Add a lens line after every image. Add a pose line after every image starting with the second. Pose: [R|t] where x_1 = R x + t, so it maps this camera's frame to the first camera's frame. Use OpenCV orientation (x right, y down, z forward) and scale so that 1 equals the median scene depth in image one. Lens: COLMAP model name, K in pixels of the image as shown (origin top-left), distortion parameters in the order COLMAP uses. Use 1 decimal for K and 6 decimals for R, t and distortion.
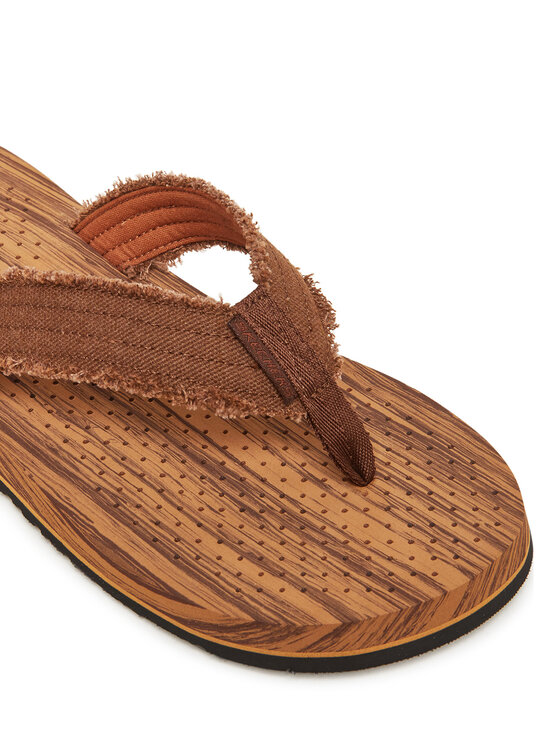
lens RADIAL K [[1176.5, 0, 280.0], [0, 1176.5, 373.0], [0, 0, 1]] dist [0.020011, 0.026133]
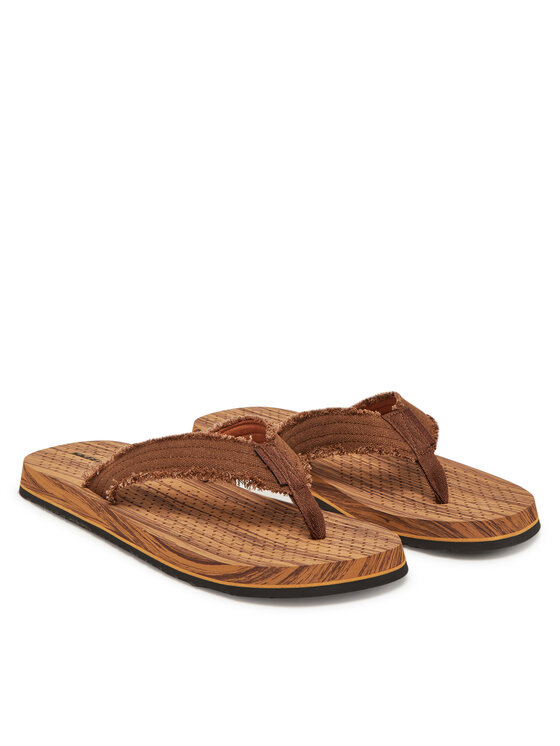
lens RADIAL K [[1949.4, 0, 280.0], [0, 1949.4, 373.0], [0, 0, 1]] dist [-0.027046, -0.090007]
pose [[0.996526, 0.012890, -0.082283, 0.271993], [-0.063650, 0.755049, -0.652572, 2.006699], [0.053716, 0.655542, 0.753246, -1.589548]]
